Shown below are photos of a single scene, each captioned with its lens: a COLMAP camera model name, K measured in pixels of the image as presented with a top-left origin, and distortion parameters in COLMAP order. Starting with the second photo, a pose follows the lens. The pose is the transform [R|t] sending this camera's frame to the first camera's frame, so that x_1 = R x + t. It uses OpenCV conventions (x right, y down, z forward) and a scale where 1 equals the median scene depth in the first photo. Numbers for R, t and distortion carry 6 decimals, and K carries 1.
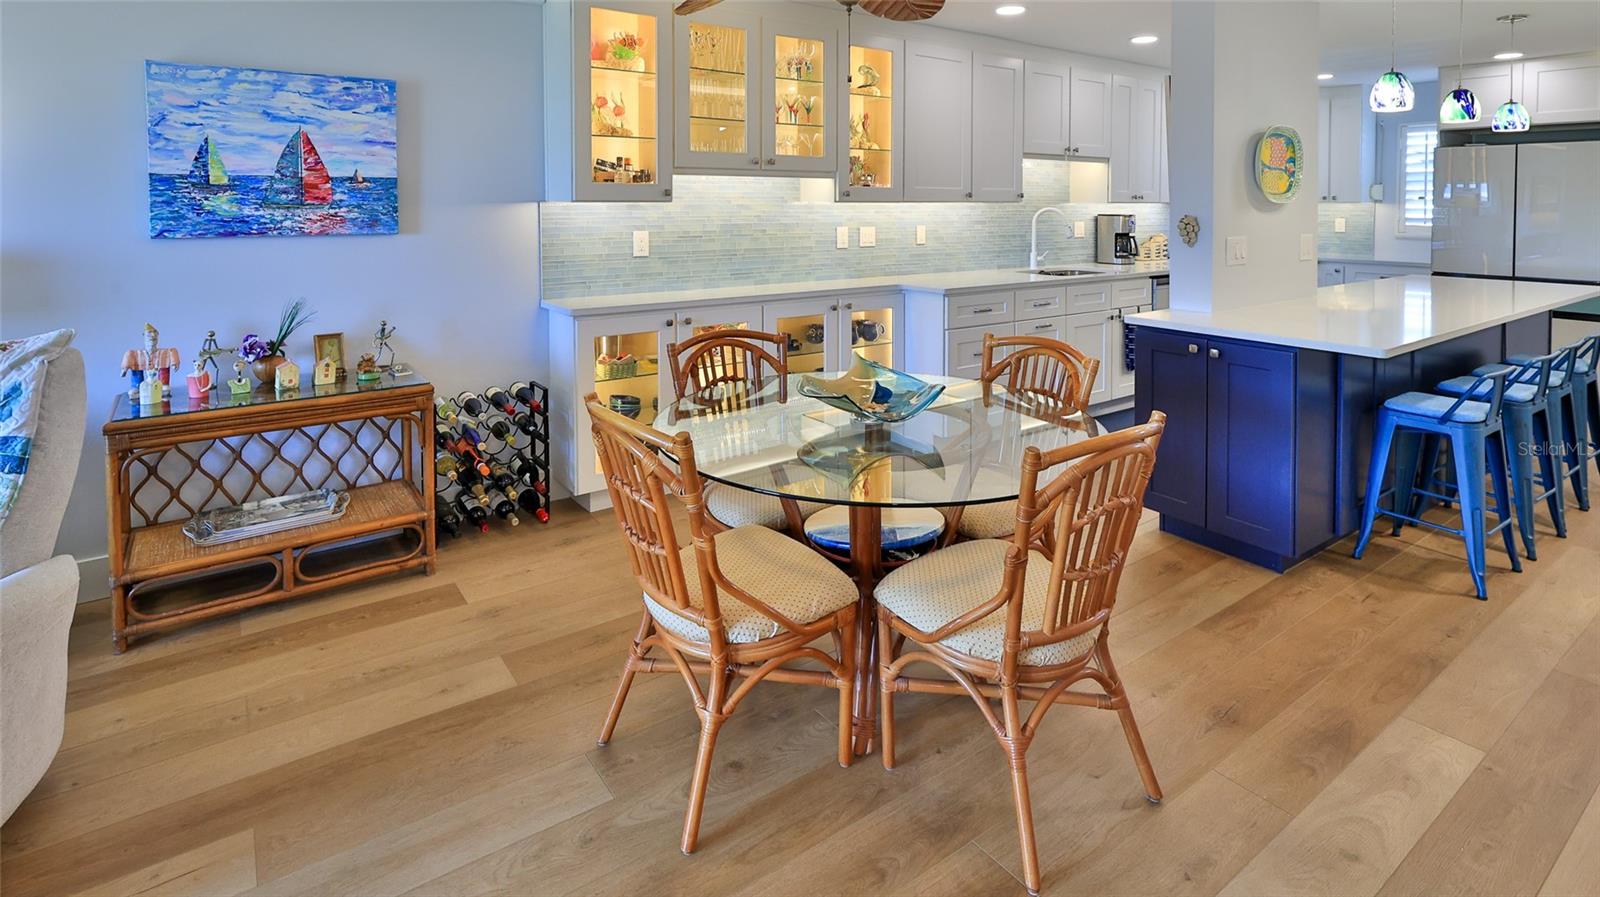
lens RADIAL K [[809.3, 0, 805.6], [0, 809.3, 232.3], [0, 0, 1]] dist [0.004628, 0.001111]
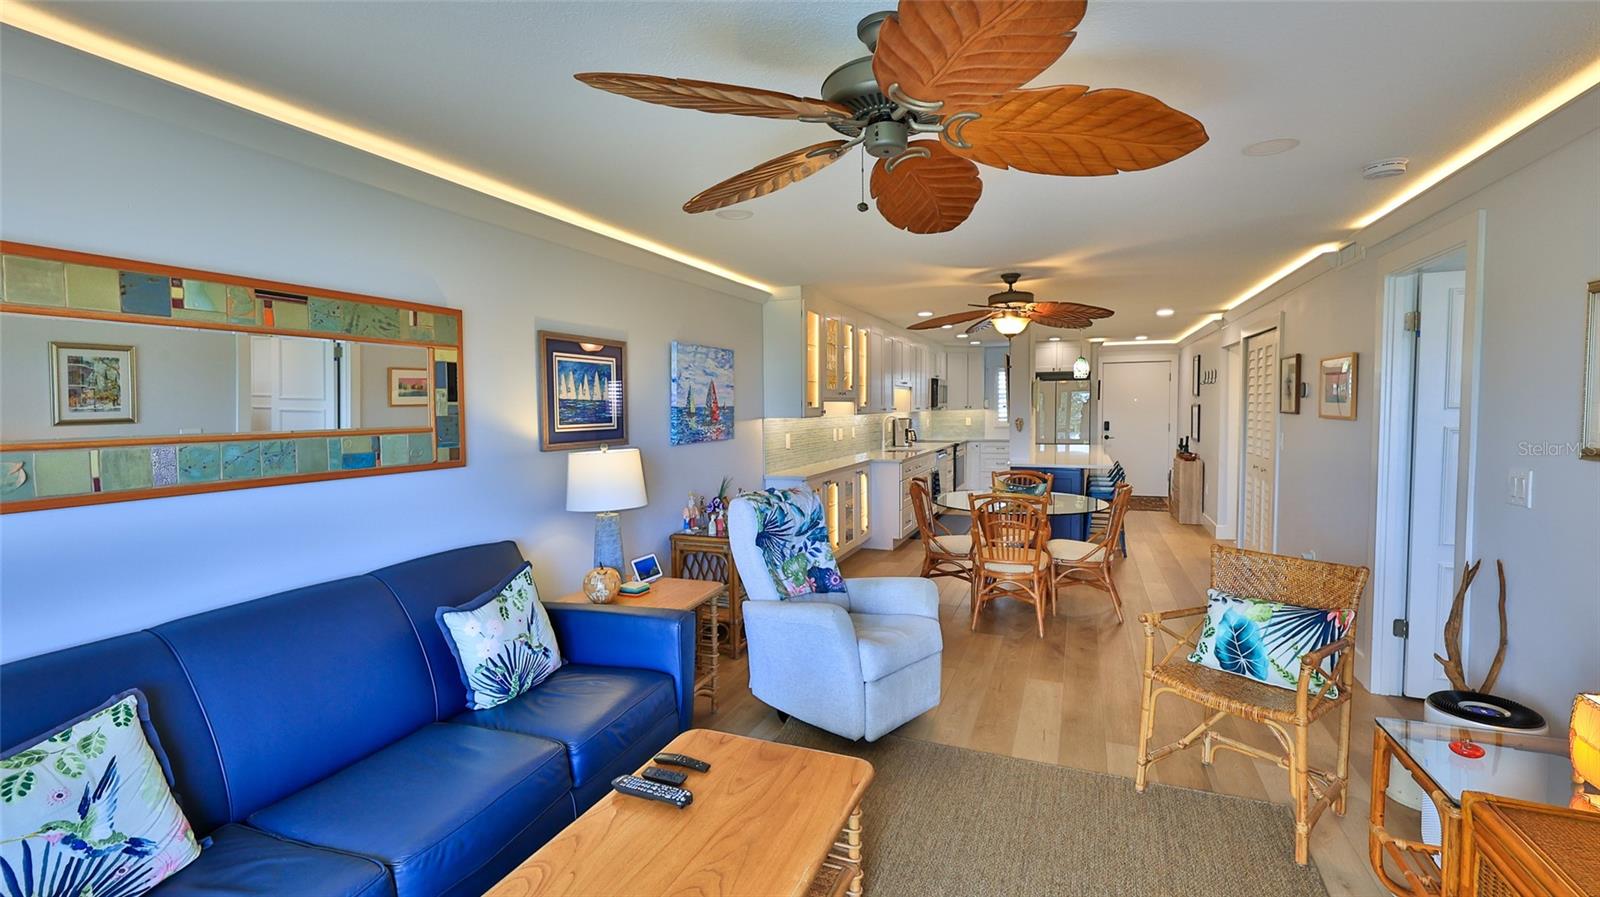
lens RADIAL K [[755.2, 0, 848.9], [0, 755.2, 442.6], [0, 0, 1]] dist [0.000779, -0.000046]
pose [[0.802847, -0.043403, 0.594604, -1.008093], [0.039614, 0.999026, 0.019436, -0.008969], [-0.594868, 0.007950, 0.803784, -0.352336]]
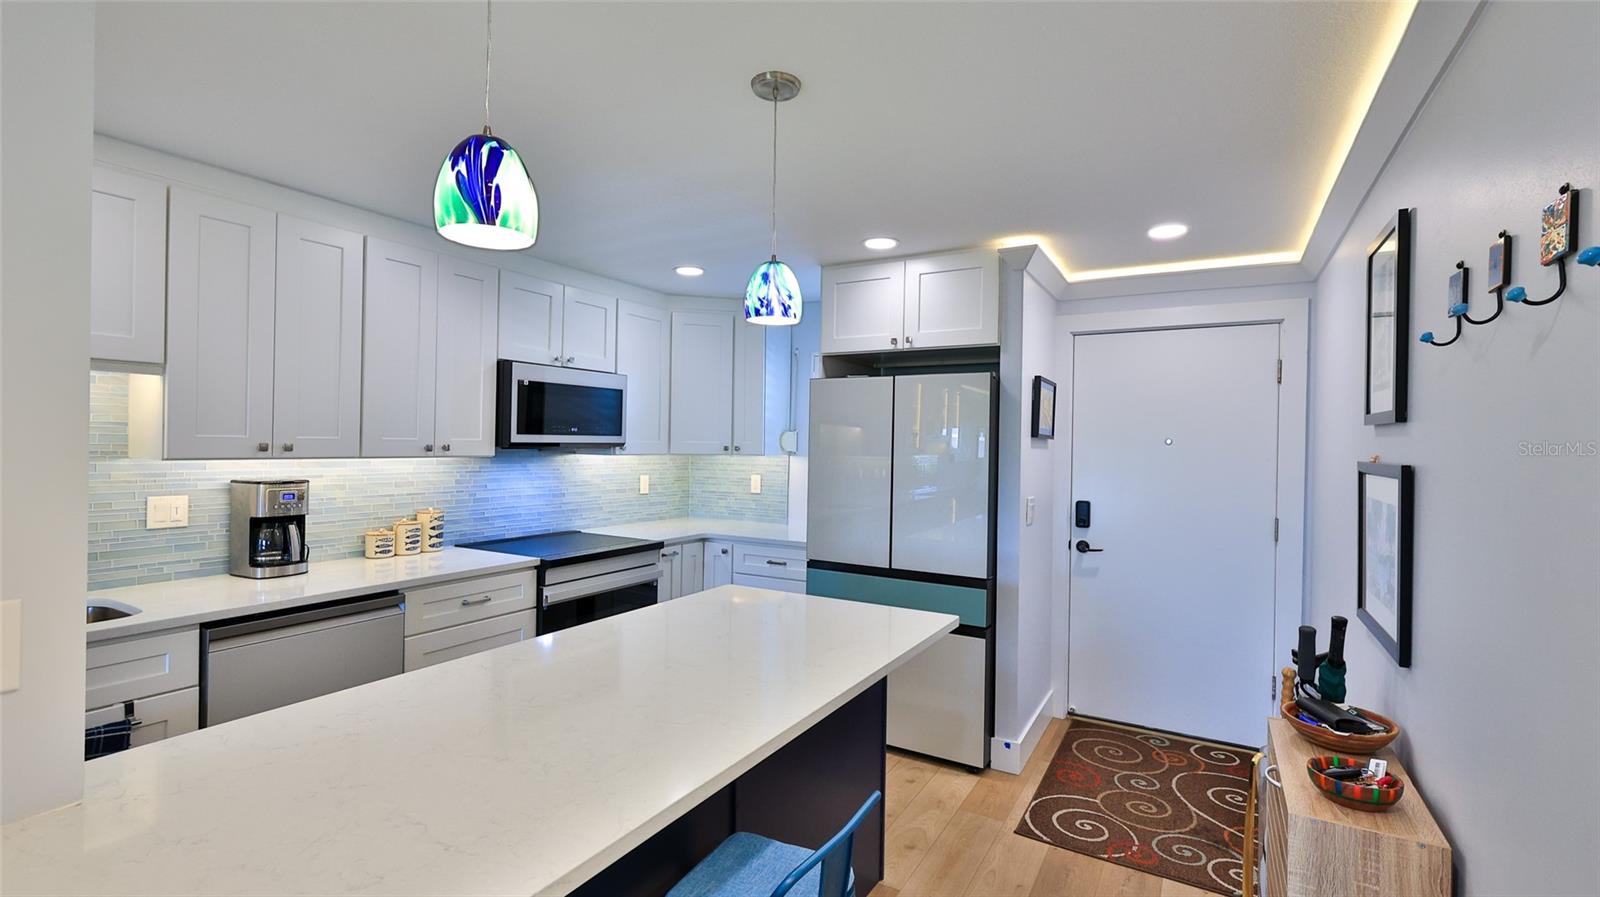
lens RADIAL K [[731.9, 0, 817.2], [0, 731.9, 448.6], [0, 0, 1]] dist [-0.002437, -0.000303]
pose [[0.905257, 0.007165, 0.424803, 0.752404], [0.006010, 0.999542, -0.029666, -0.038503], [-0.424821, 0.029409, 0.904799, 0.636363]]
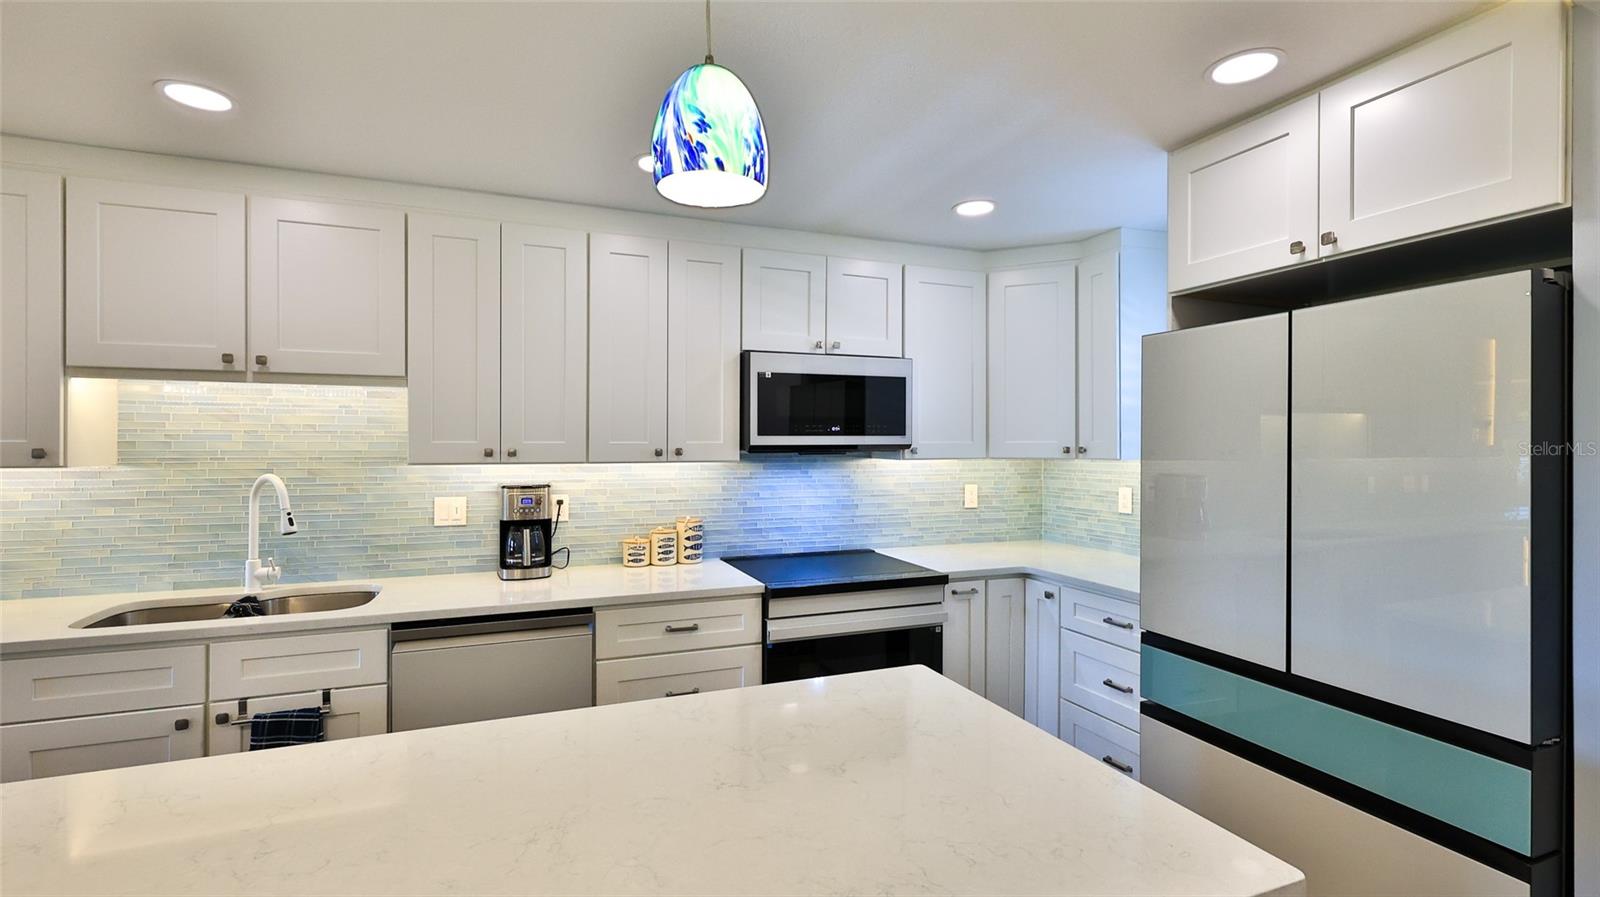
lens RADIAL K [[727.5, 0, 783.4], [0, 727.5, 442.7], [0, 0, 1]] dist [-0.001893, -0.000255]
pose [[0.967624, -0.003027, -0.252377, 1.007876], [-0.007616, 0.999123, -0.041183, -0.045727], [0.252280, 0.041771, 0.966752, 0.860328]]
